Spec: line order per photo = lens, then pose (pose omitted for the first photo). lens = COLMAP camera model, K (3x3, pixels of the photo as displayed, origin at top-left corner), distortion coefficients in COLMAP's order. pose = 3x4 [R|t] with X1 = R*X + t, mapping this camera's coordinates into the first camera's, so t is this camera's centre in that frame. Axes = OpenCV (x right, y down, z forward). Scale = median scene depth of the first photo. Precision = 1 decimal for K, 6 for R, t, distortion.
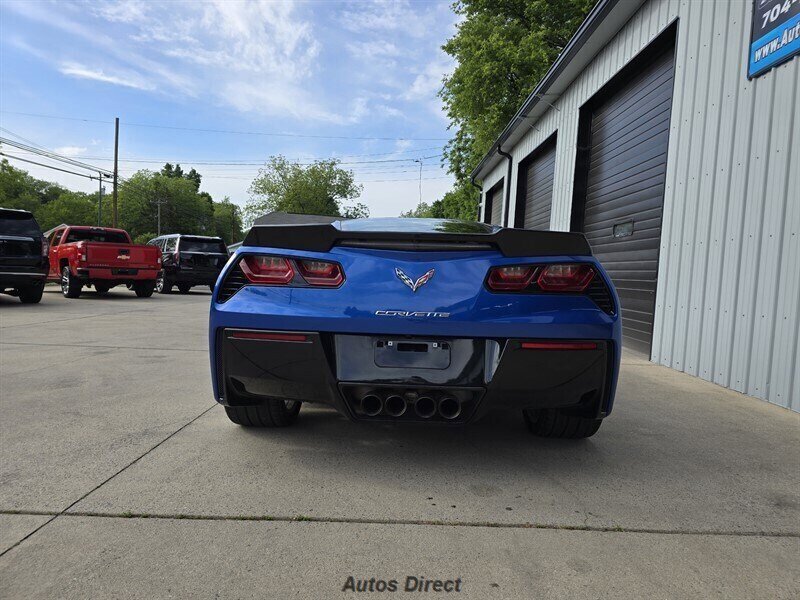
lens RADIAL K [[533.3, 0, 399.4], [0, 533.3, 295.3], [0, 0, 1]] dist [0.072445, -0.066138]
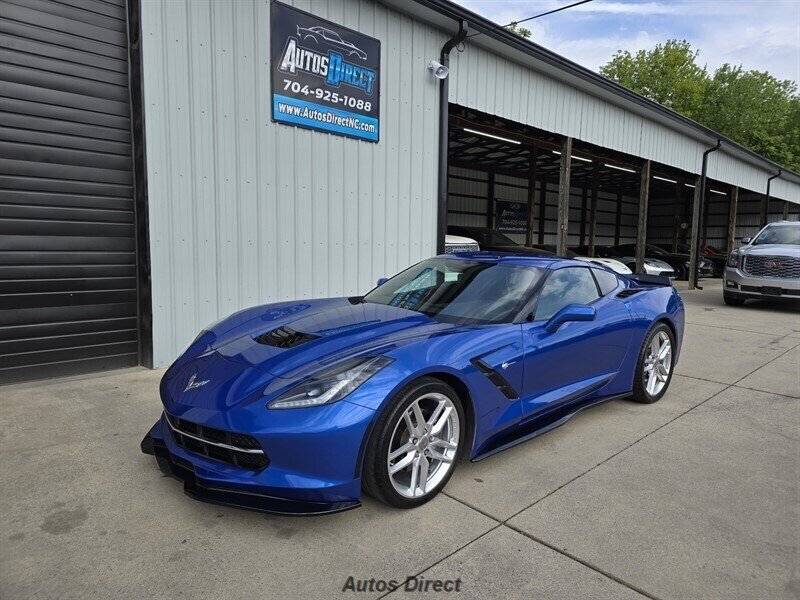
lens RADIAL K [[535.2, 0, 409.6], [0, 535.2, 295.9], [0, 0, 1]] dist [0.066687, -0.063775]
pose [[-0.696887, -0.137804, 0.703817, -0.536273], [-0.028686, 0.985937, 0.164639, -0.188751], [-0.716607, 0.094545, -0.691040, 1.596920]]
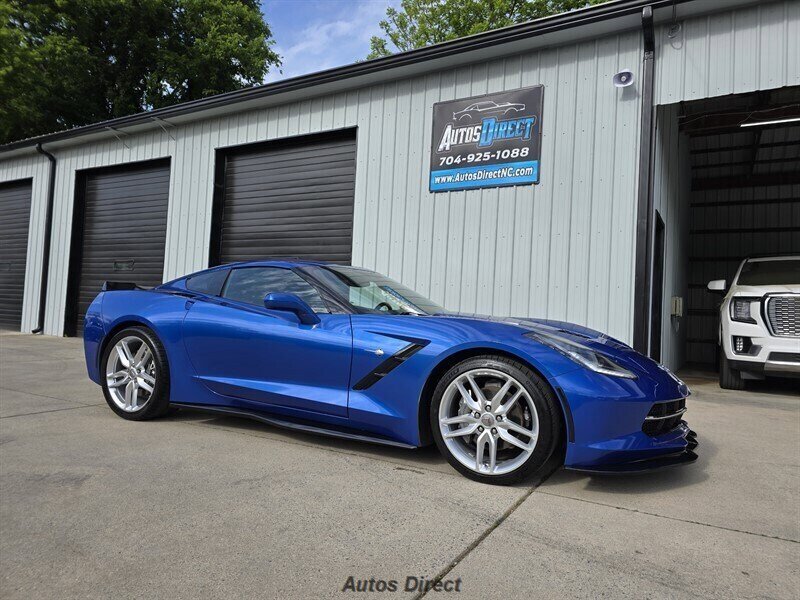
lens RADIAL K [[535.2, 0, 404.8], [0, 535.2, 297.6], [0, 0, 1]] dist [0.066687, -0.063775]
pose [[0.504298, 0.004145, 0.863520, -0.792581], [0.013906, 0.999820, -0.012921, -0.041591], [-0.863418, 0.018524, 0.504149, 0.210703]]
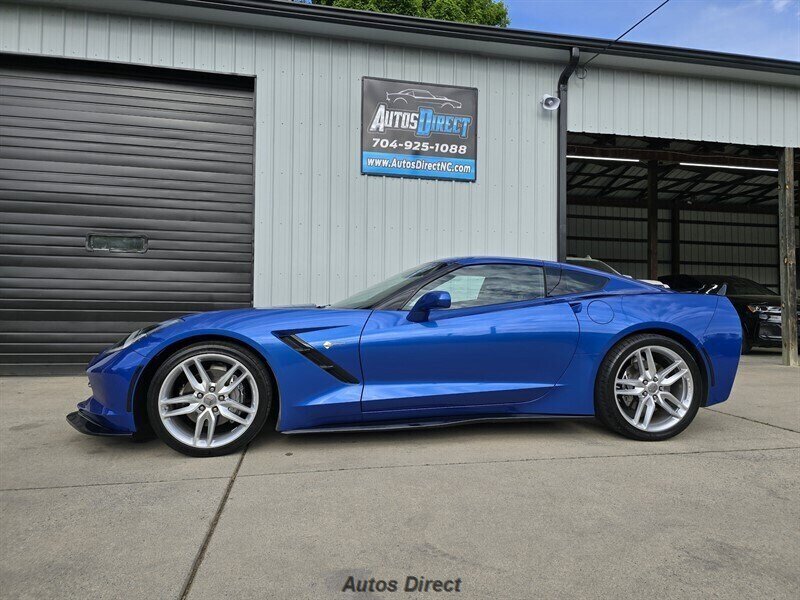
lens RADIAL K [[535.2, 0, 408.0], [0, 535.2, 298.7], [0, 0, 1]] dist [0.066687, -0.063775]
pose [[-0.188314, -0.022087, 0.981861, -0.839184], [0.020000, 0.999454, 0.026318, -0.071931], [-0.981905, 0.024593, -0.187769, 1.089584]]
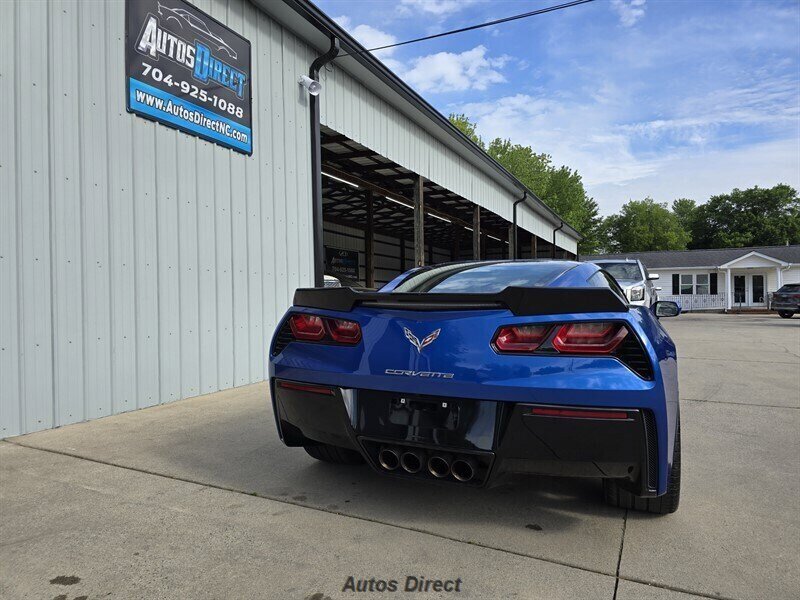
lens RADIAL K [[535.2, 0, 397.6], [0, 535.2, 300.7], [0, 0, 1]] dist [0.066687, -0.063775]
pose [[-0.897212, -0.044380, 0.439365, -0.266649], [-0.019552, 0.997954, 0.060877, -0.101627], [-0.441167, 0.046029, -0.896244, 1.602637]]
